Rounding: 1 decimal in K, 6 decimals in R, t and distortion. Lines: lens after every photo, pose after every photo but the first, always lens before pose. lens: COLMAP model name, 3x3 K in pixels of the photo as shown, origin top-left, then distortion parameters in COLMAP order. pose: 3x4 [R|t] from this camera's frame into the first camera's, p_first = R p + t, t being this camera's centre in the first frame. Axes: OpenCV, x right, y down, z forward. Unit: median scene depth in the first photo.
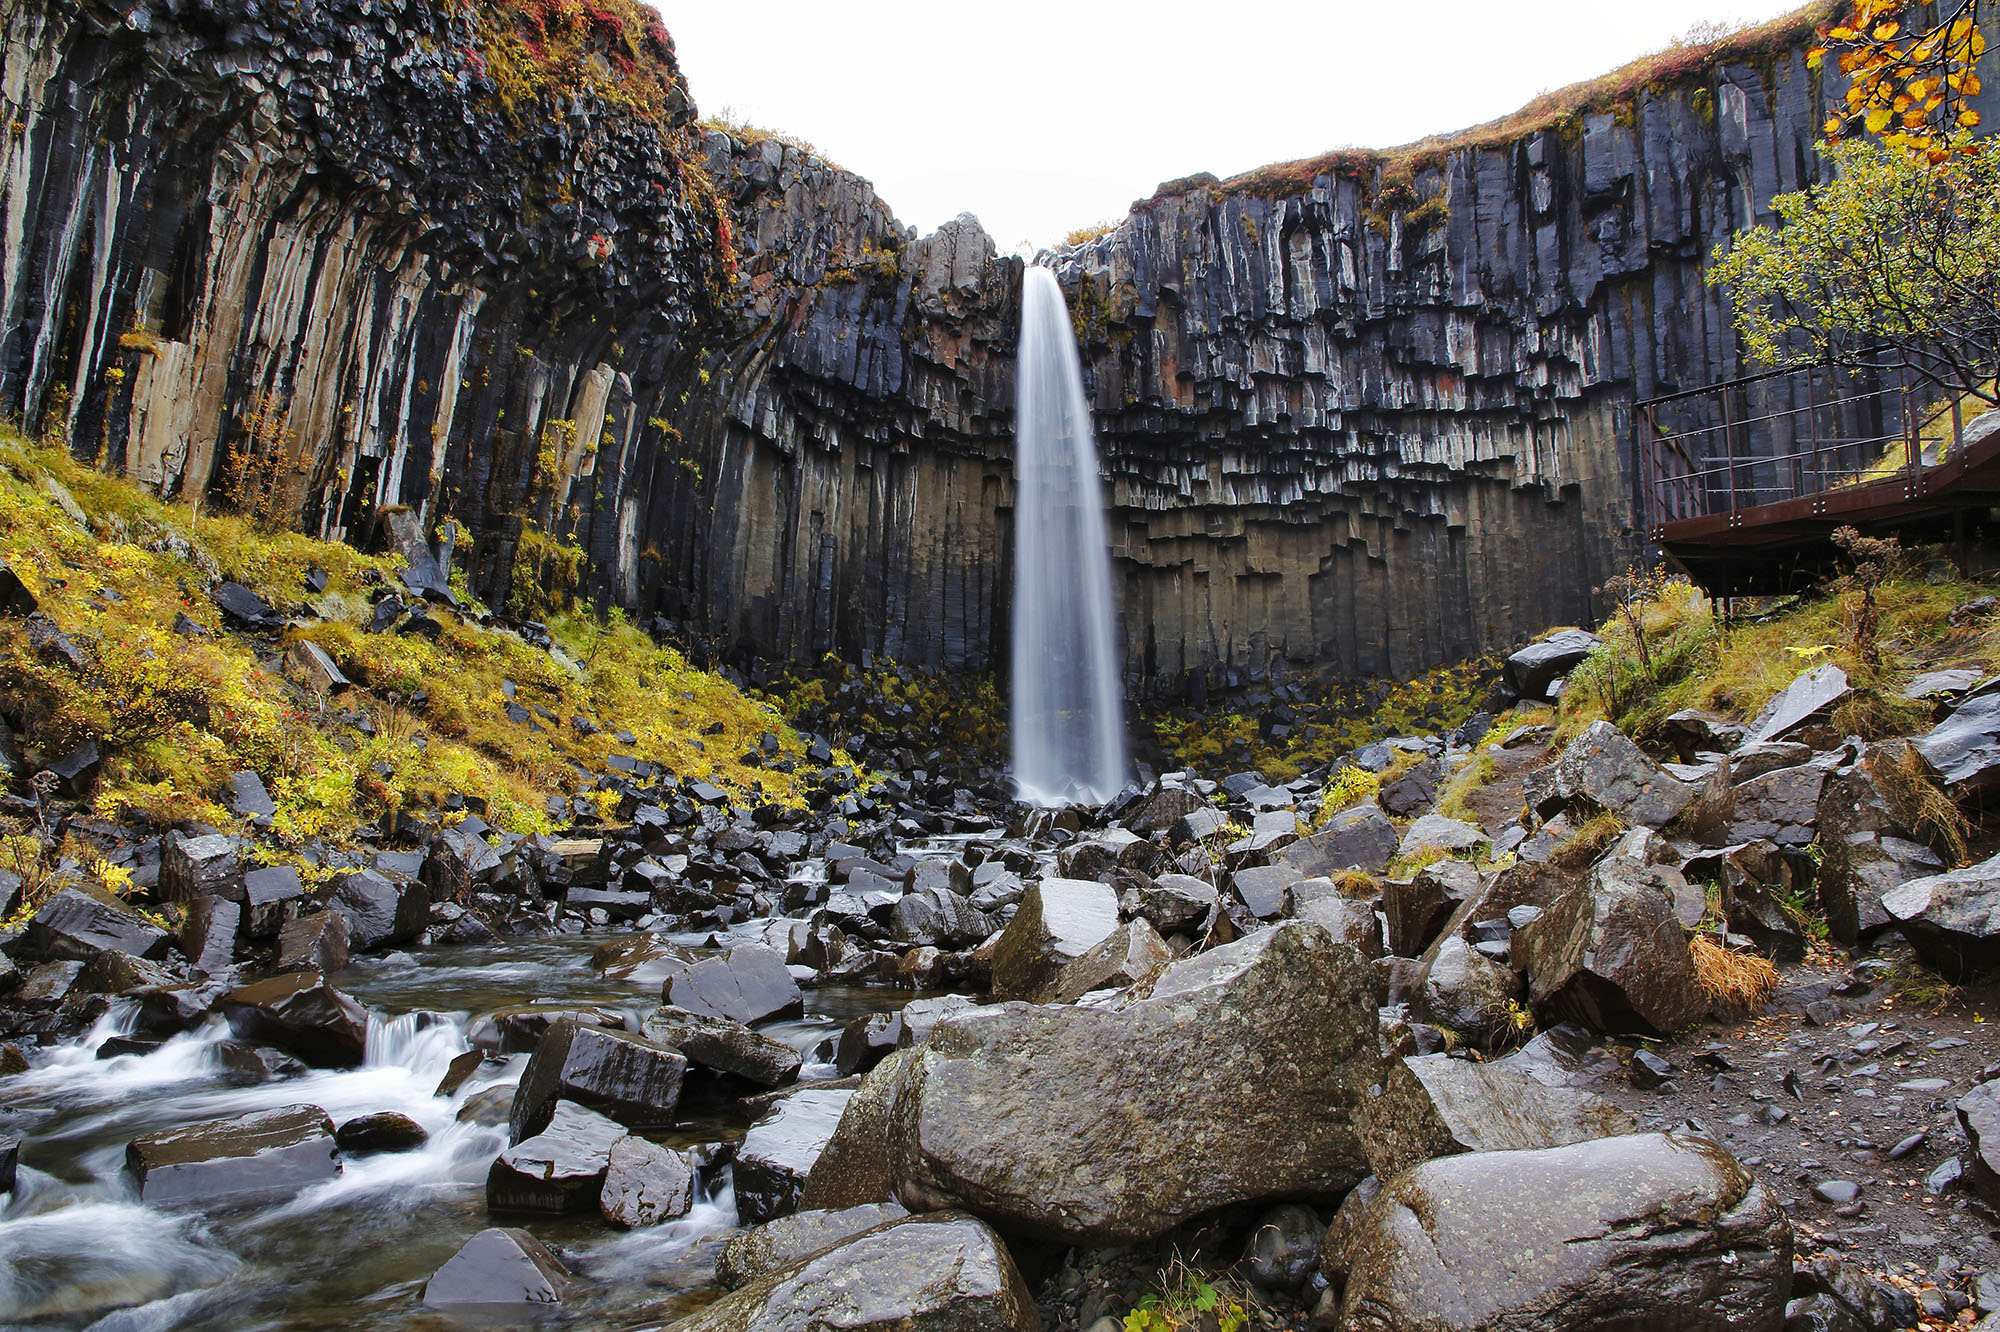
lens RADIAL K [[1342.1, 0, 1001.8], [0, 1342.1, 658.7], [0, 0, 1]] dist [-0.068207, -0.001000]
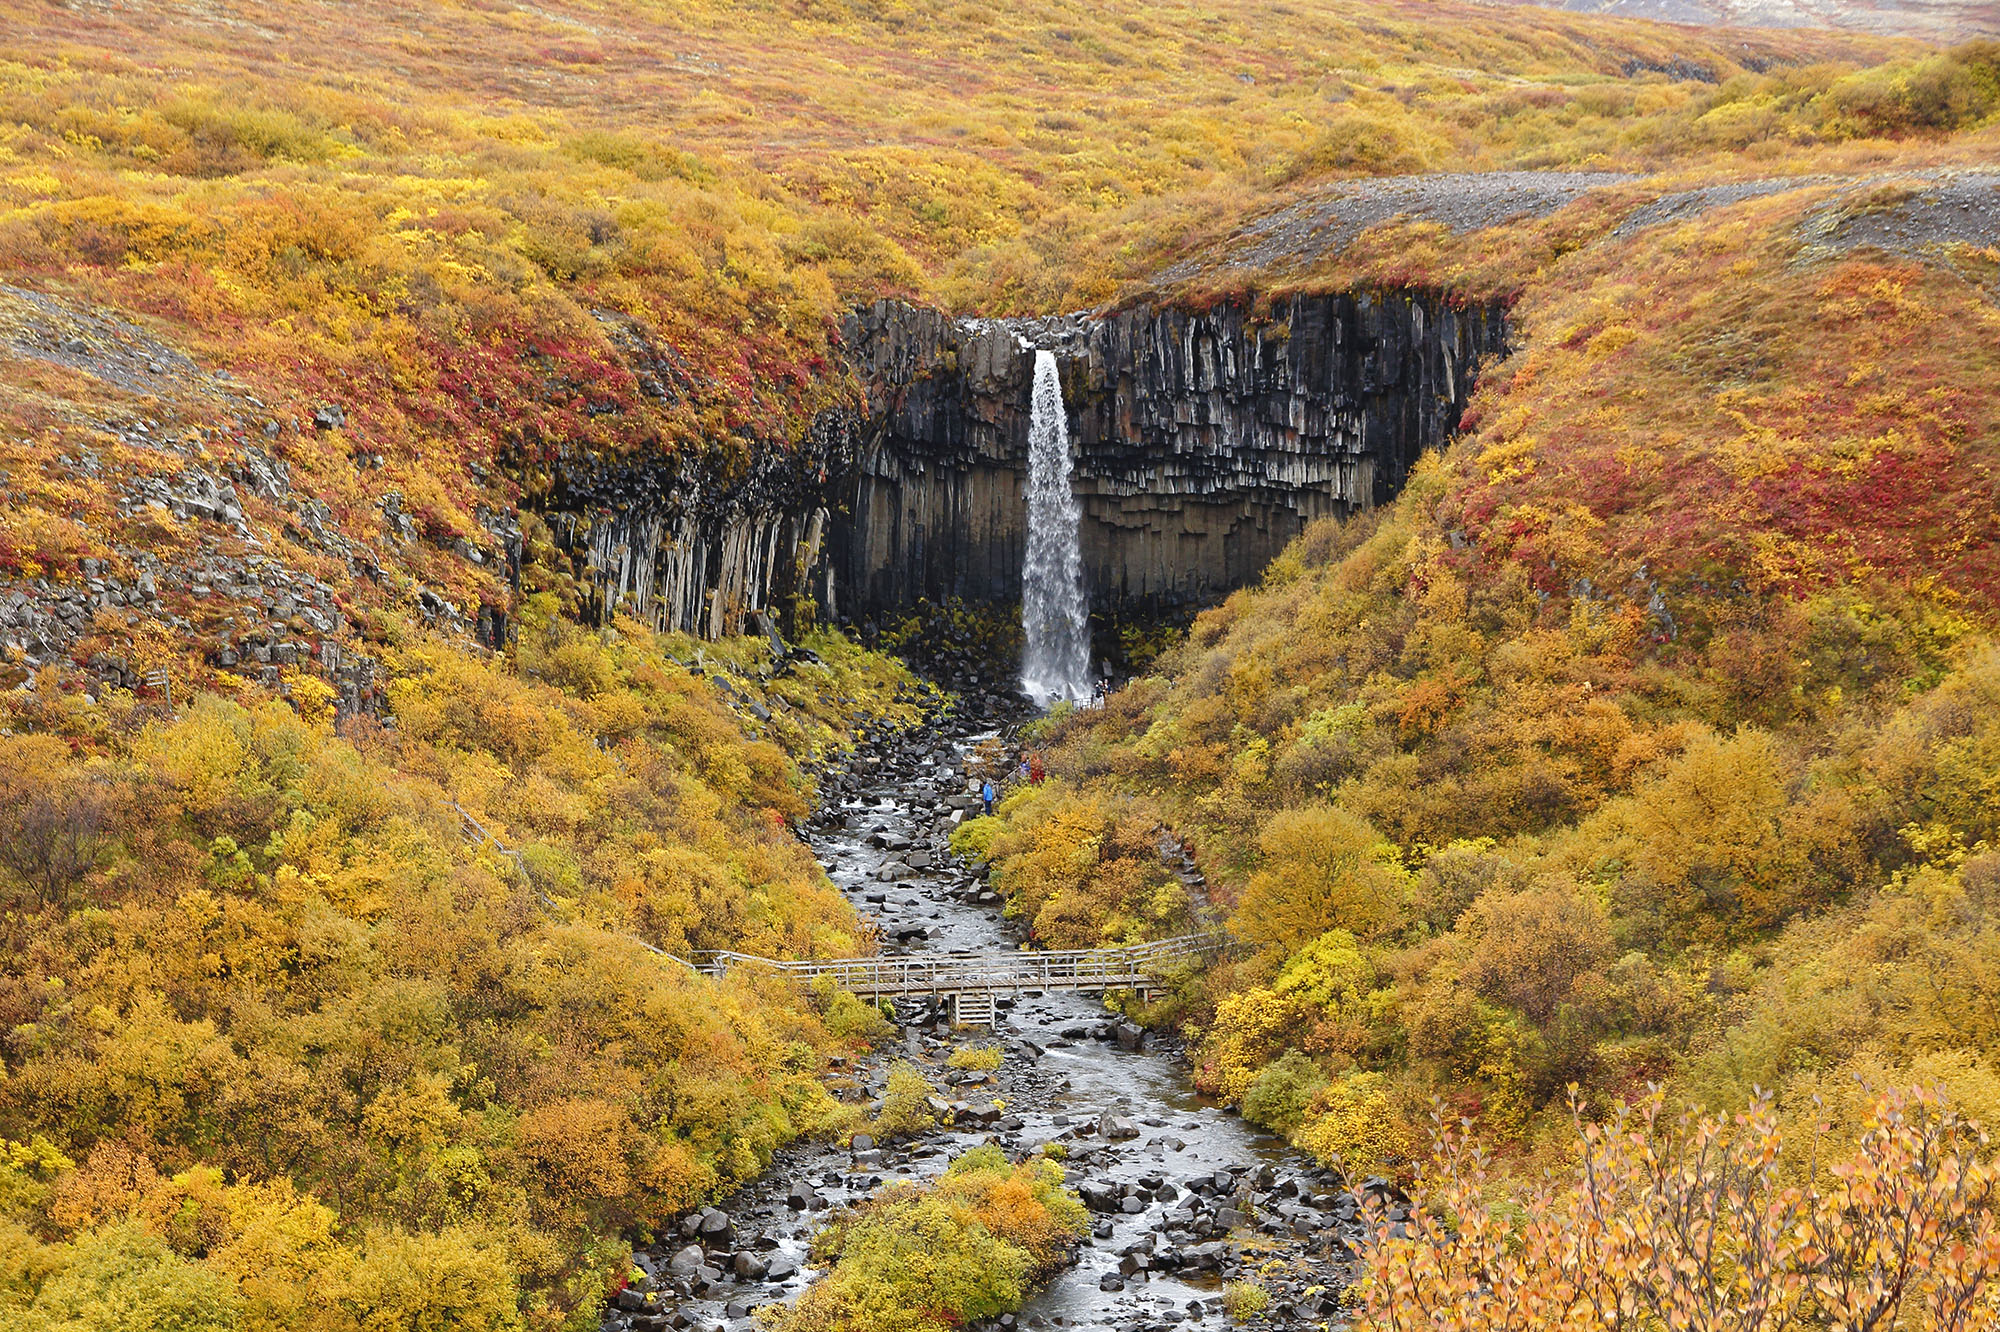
lens RADIAL K [[2427.6, 0, 1000.0], [0, 2427.6, 668.9], [0, 0, 1]] dist [0.004891, 0.000000]
pose [[0.996868, -0.001582, -0.079064, 0.211549], [0.017040, 0.980611, 0.195224, -0.512362], [0.077222, -0.195960, 0.977567, -2.004258]]
